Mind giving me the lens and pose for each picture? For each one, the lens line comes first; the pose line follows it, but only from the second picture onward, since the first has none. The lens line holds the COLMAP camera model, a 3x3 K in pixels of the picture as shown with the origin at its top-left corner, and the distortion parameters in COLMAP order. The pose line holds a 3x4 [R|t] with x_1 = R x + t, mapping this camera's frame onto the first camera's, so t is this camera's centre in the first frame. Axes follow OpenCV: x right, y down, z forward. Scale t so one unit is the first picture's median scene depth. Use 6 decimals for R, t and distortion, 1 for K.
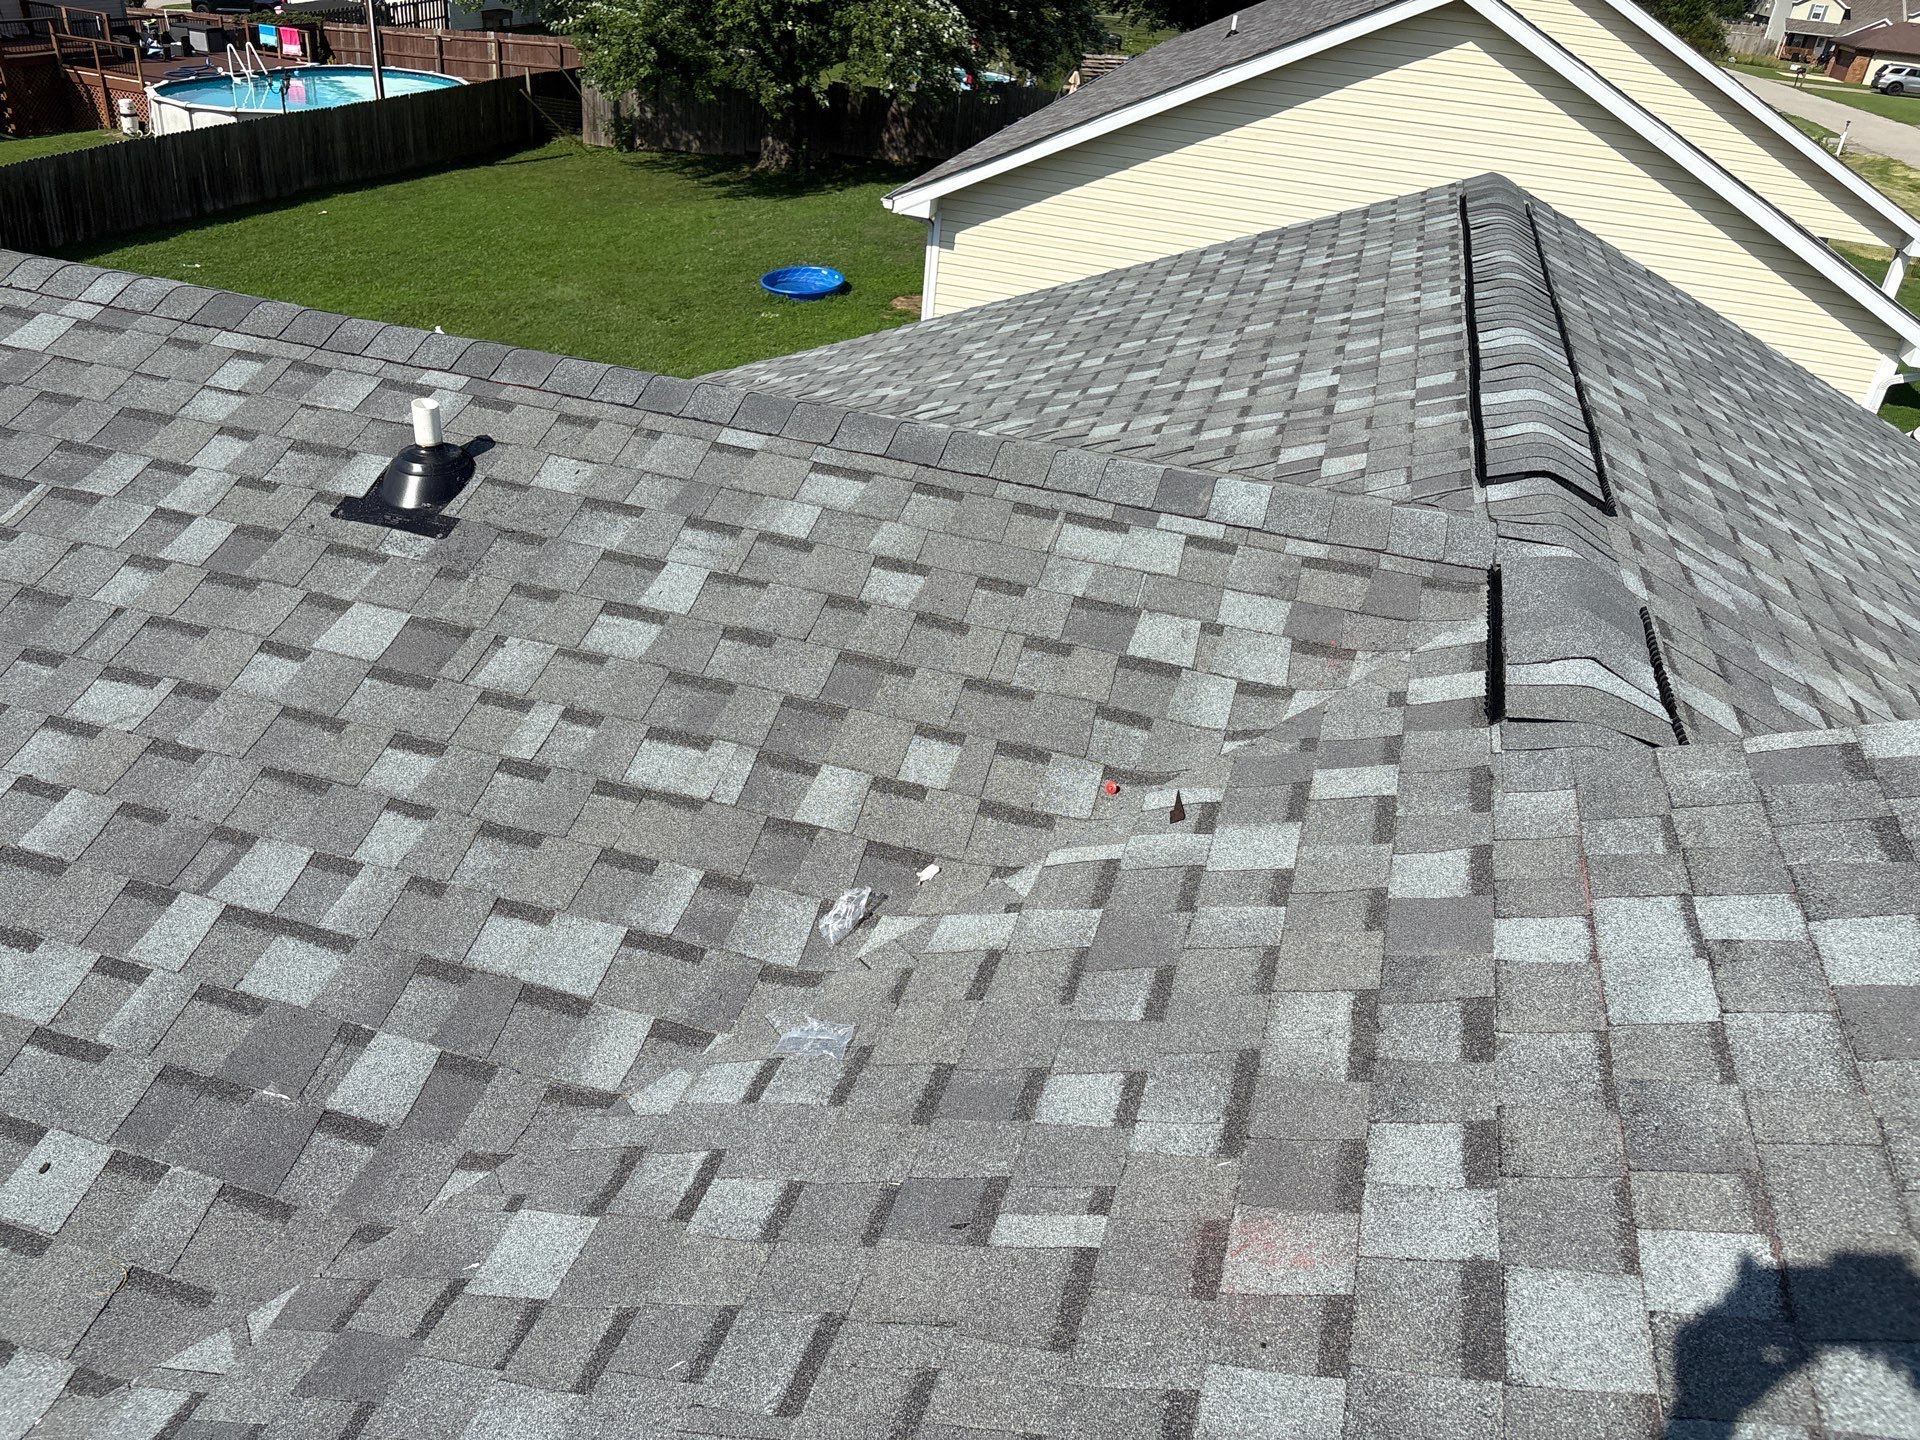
lens RADIAL K [[1442.6, 0, 951.8], [0, 1442.6, 714.4], [0, 0, 1]] dist [0.022752, -0.010982]
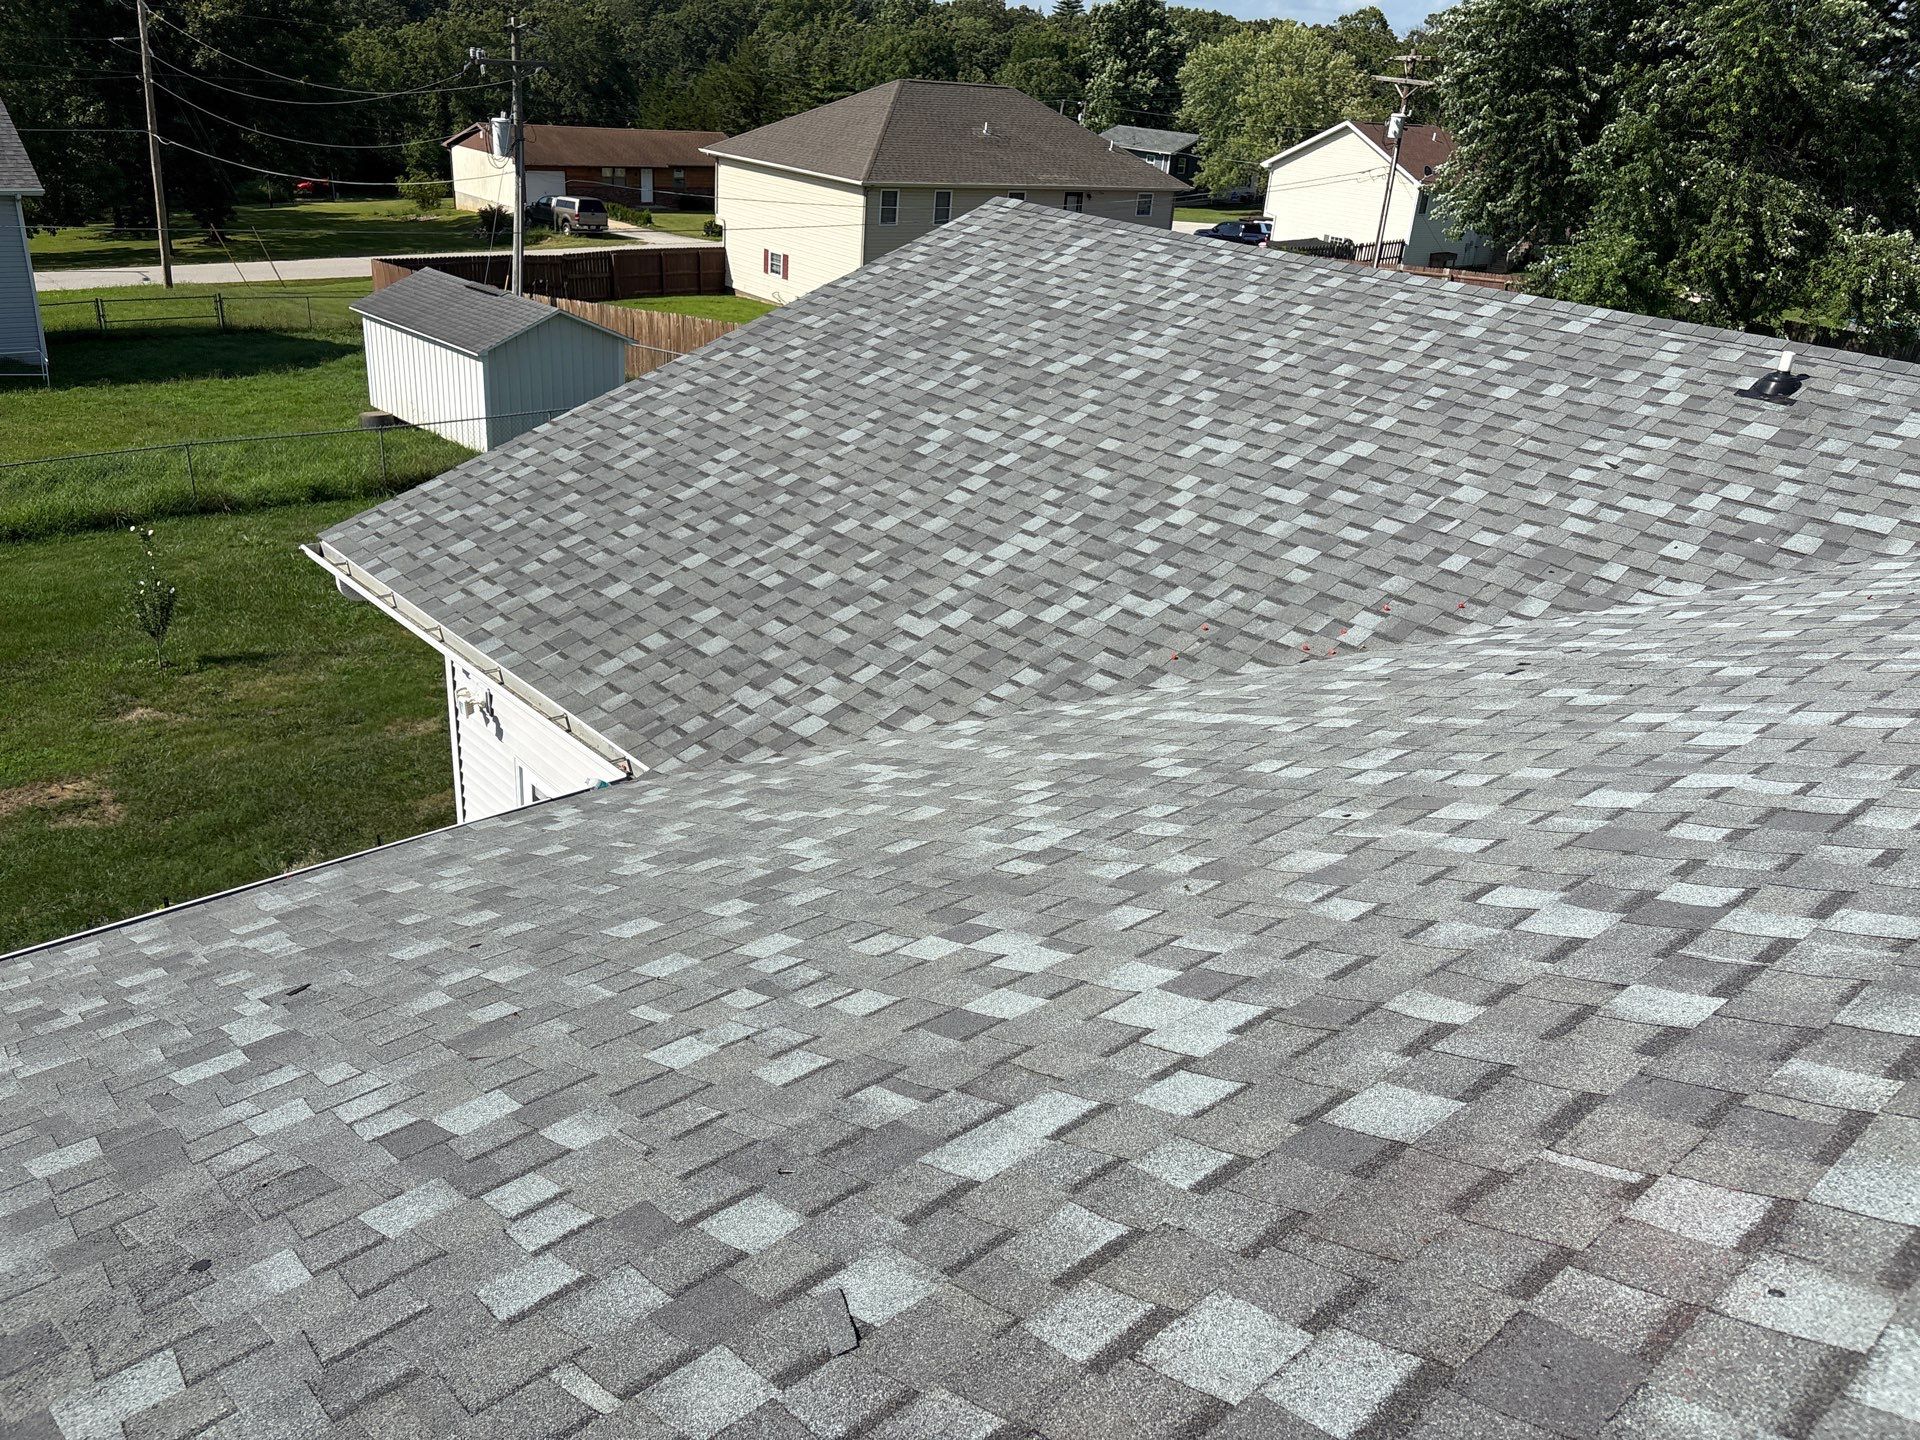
lens RADIAL K [[1442.6, 0, 968.8], [0, 1442.6, 726.1], [0, 0, 1]] dist [0.022752, -0.010982]
pose [[0.859099, 0.199250, -0.471432, -0.294471], [-0.264118, 0.961578, -0.074897, 0.942291], [0.438396, 0.188858, 0.878716, -1.616696]]
